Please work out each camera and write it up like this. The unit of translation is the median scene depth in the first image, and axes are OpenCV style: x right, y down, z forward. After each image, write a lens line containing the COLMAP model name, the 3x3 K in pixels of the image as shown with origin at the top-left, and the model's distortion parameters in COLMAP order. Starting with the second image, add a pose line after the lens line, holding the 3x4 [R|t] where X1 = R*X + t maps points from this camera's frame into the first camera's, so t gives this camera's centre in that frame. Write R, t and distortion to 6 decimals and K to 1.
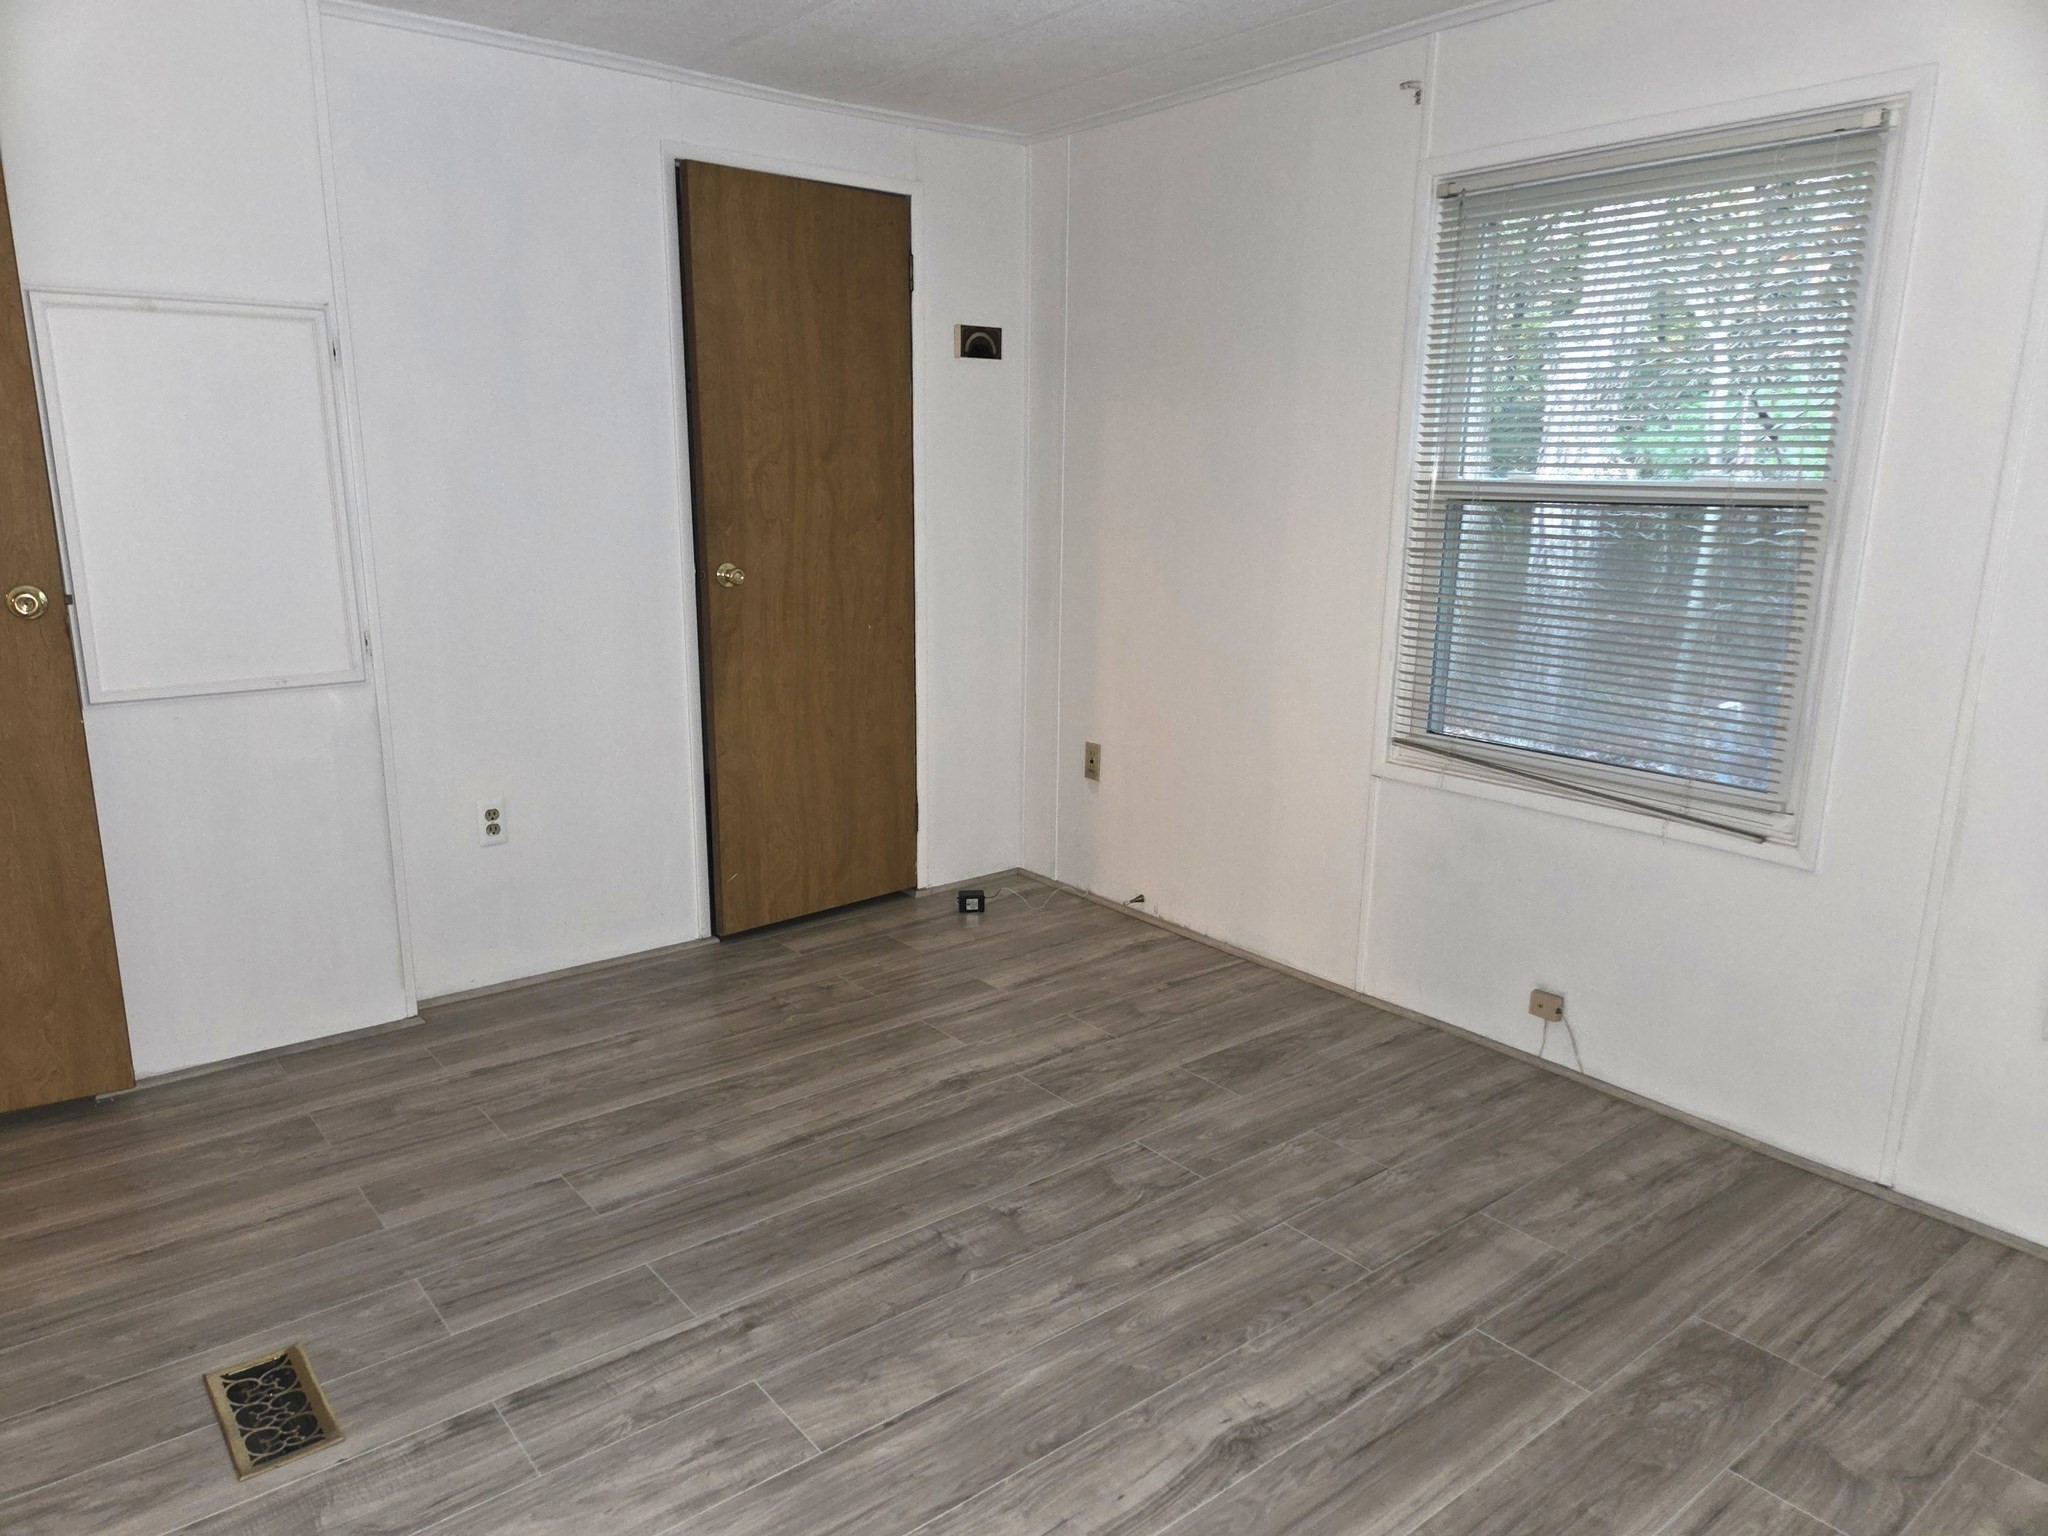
lens RADIAL K [[1364.1, 0, 1008.1], [0, 1364.1, 780.0], [0, 0, 1]] dist [0.039263, -0.009205]
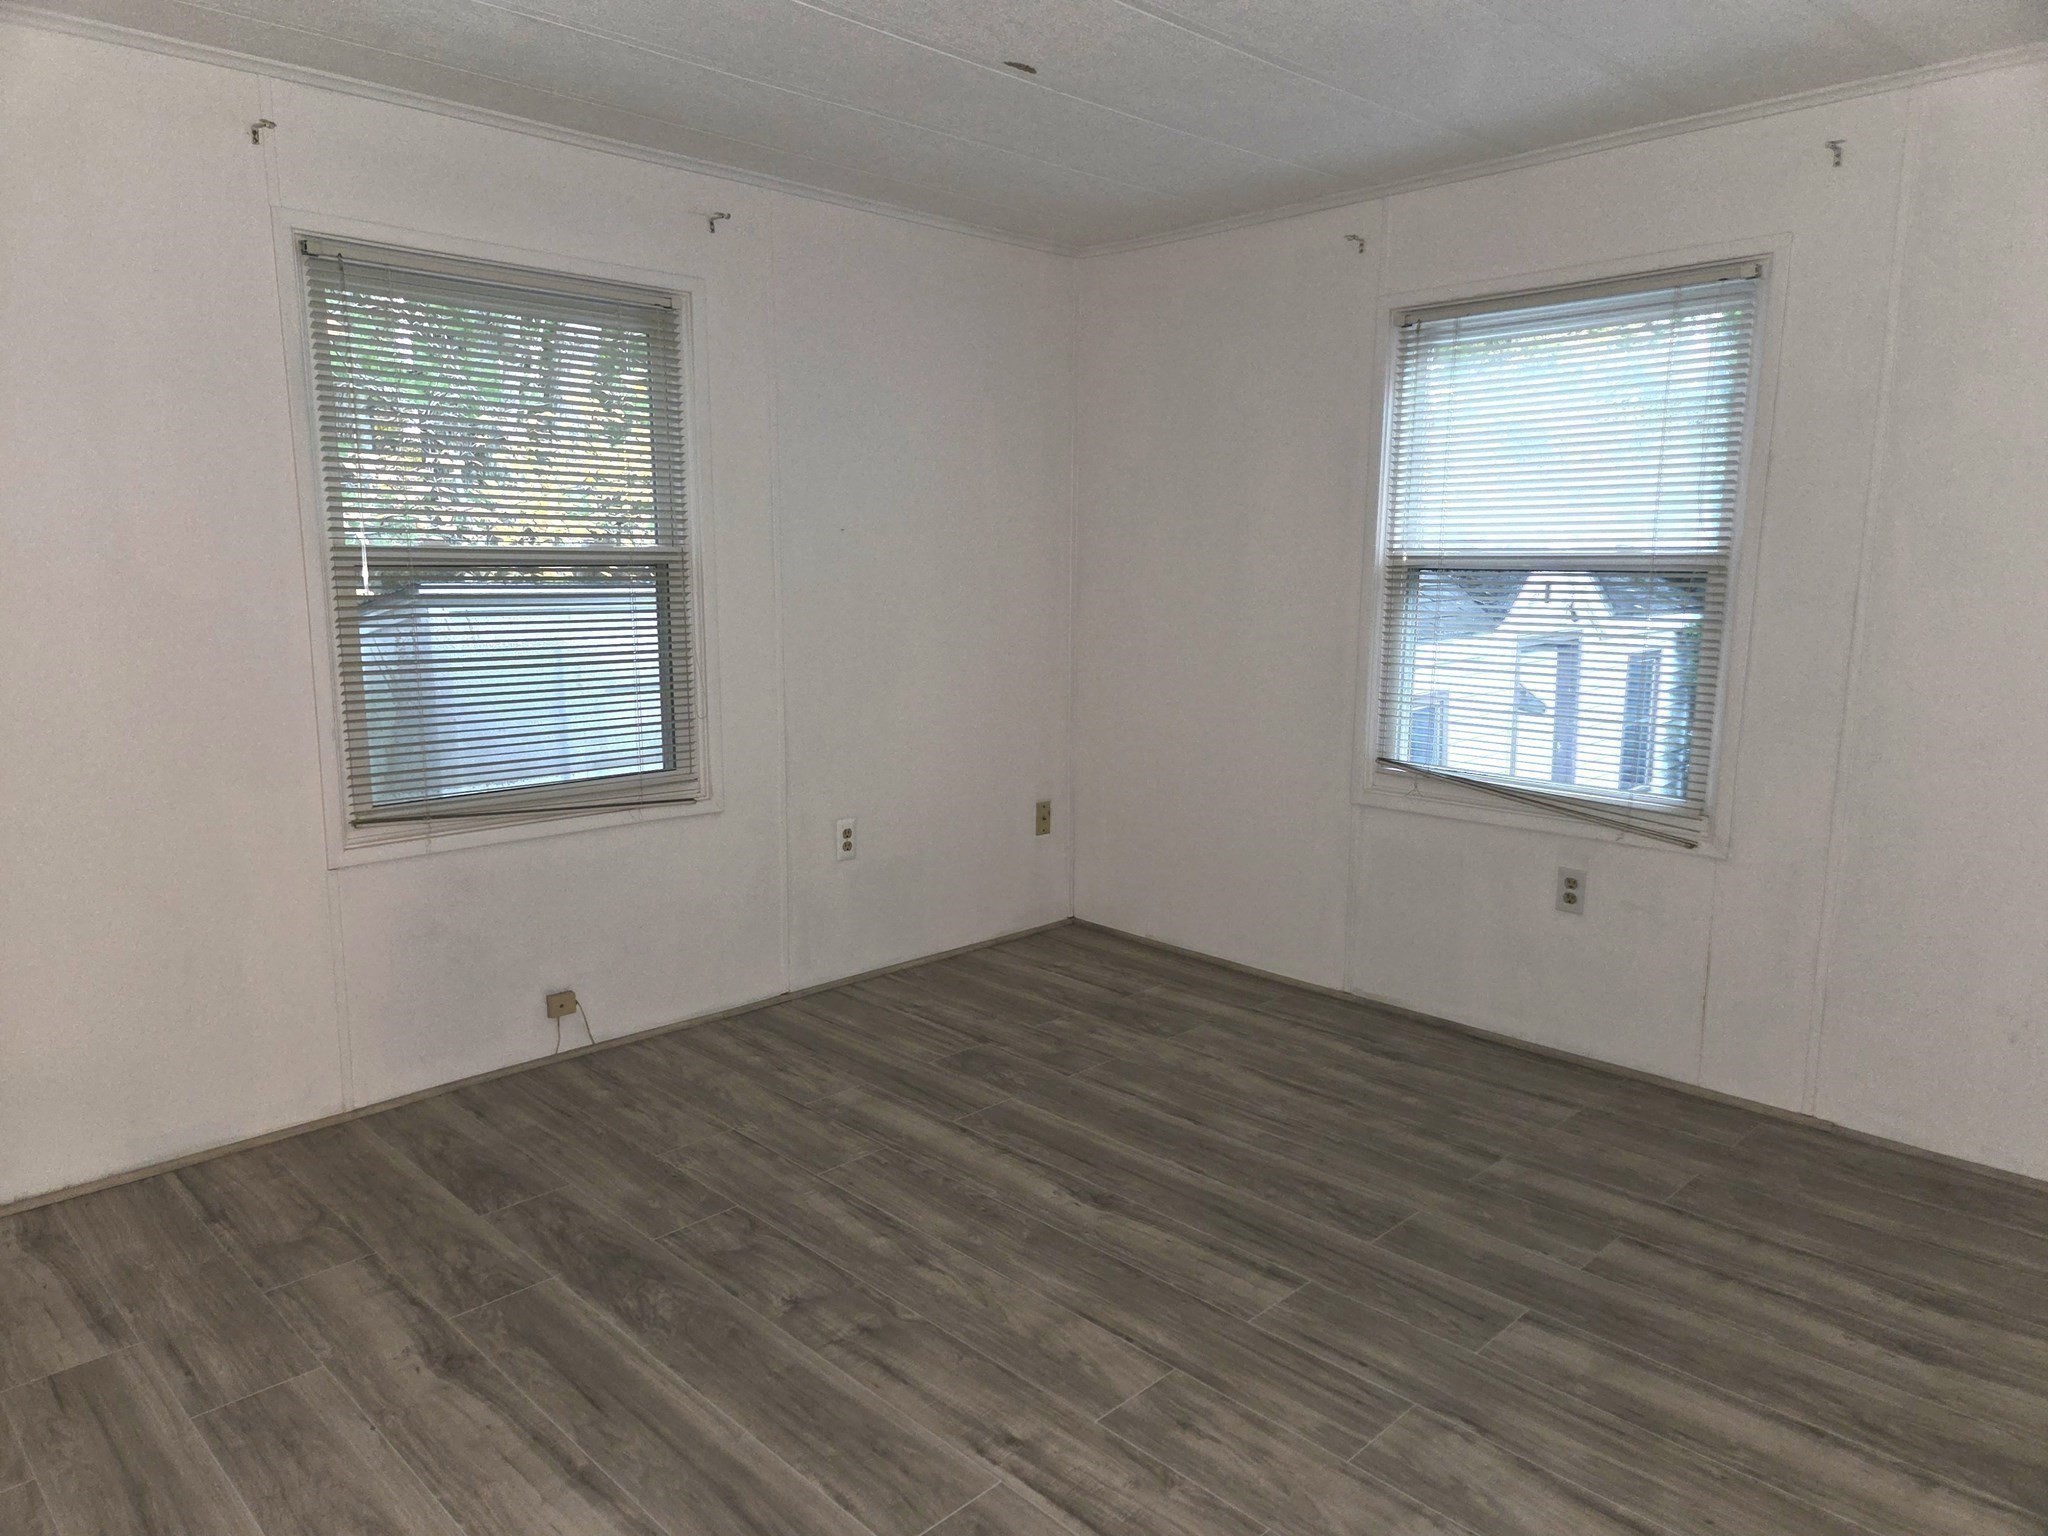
lens RADIAL K [[1364.1, 0, 1009.2], [0, 1364.1, 763.5], [0, 0, 1]] dist [0.039263, -0.009205]
pose [[-0.092681, -0.169885, 0.981096, -0.823158], [0.220039, 0.957481, 0.186582, -0.178399], [-0.971078, 0.233173, -0.051359, 0.747453]]
